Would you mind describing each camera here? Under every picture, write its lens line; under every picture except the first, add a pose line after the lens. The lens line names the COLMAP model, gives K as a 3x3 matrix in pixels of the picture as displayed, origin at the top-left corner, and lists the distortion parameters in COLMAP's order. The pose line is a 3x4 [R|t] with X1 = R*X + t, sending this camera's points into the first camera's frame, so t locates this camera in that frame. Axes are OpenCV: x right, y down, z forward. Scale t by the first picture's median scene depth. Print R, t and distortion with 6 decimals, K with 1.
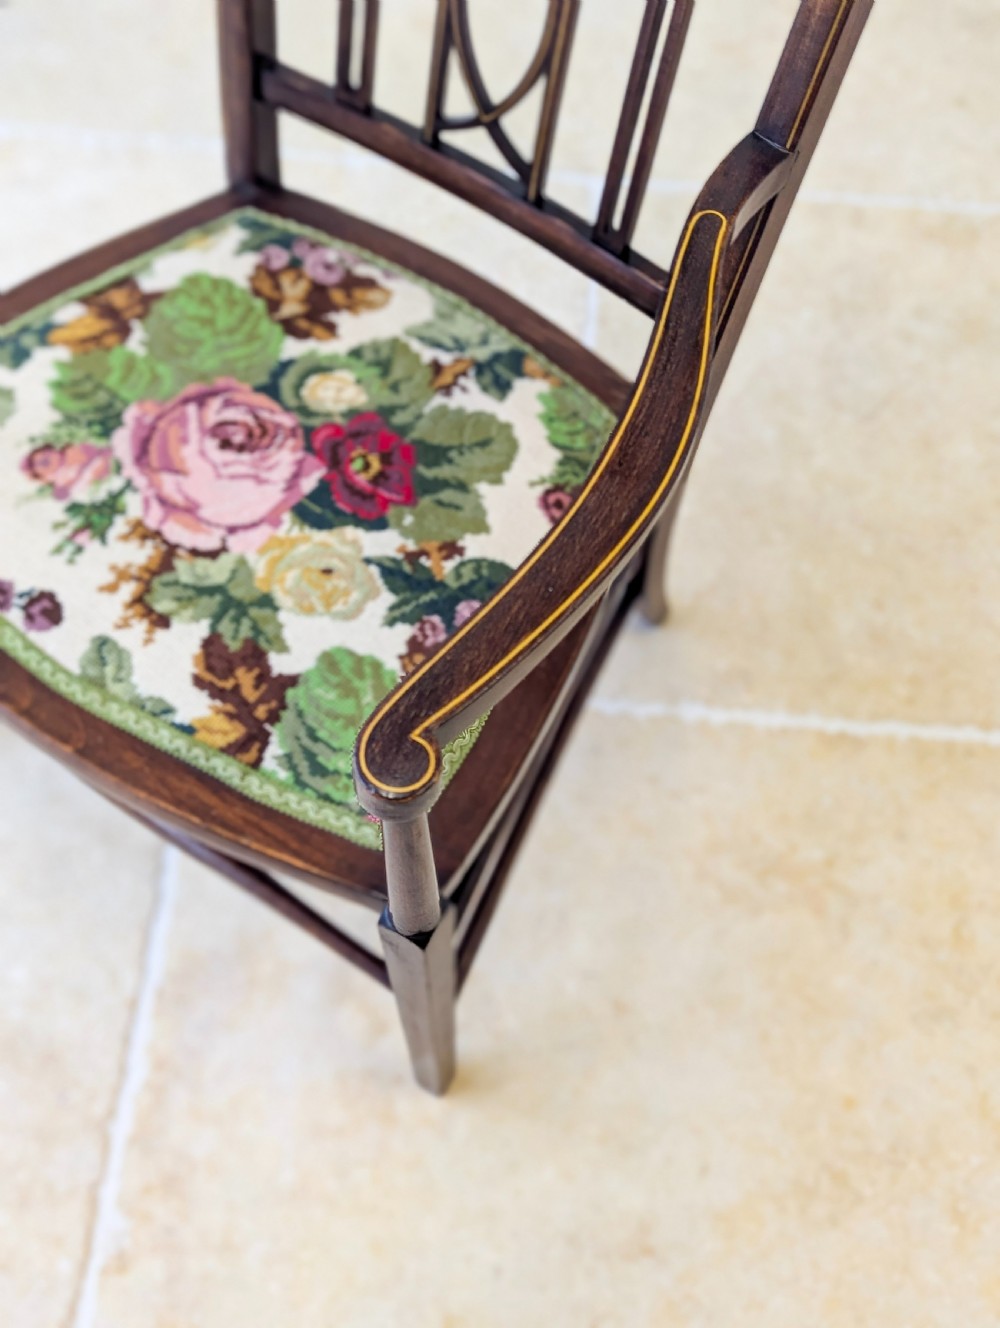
lens RADIAL K [[1430.6, 0, 491.2], [0, 1430.6, 659.8], [0, 0, 1]] dist [0.043440, 0.000000]
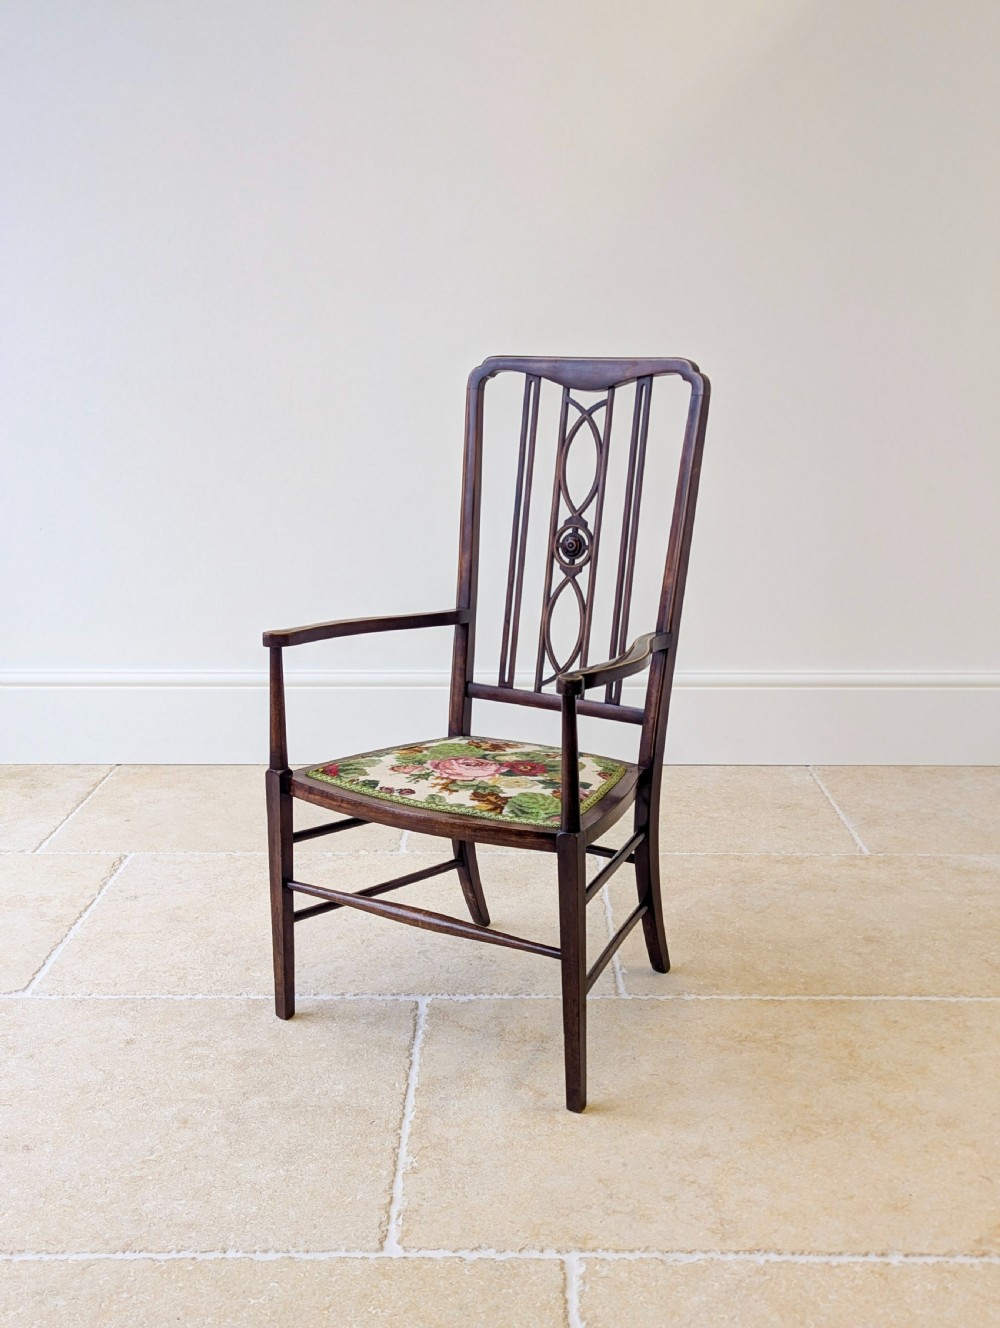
lens RADIAL K [[1430.6, 0, 504.1], [0, 1430.6, 633.7], [0, 0, 1]] dist [0.043440, 0.000000]
pose [[0.997285, -0.046931, 0.056744, -0.242443], [0.073629, 0.647209, -0.758749, 1.512881], [-0.001117, 0.760867, 0.648907, -0.740227]]
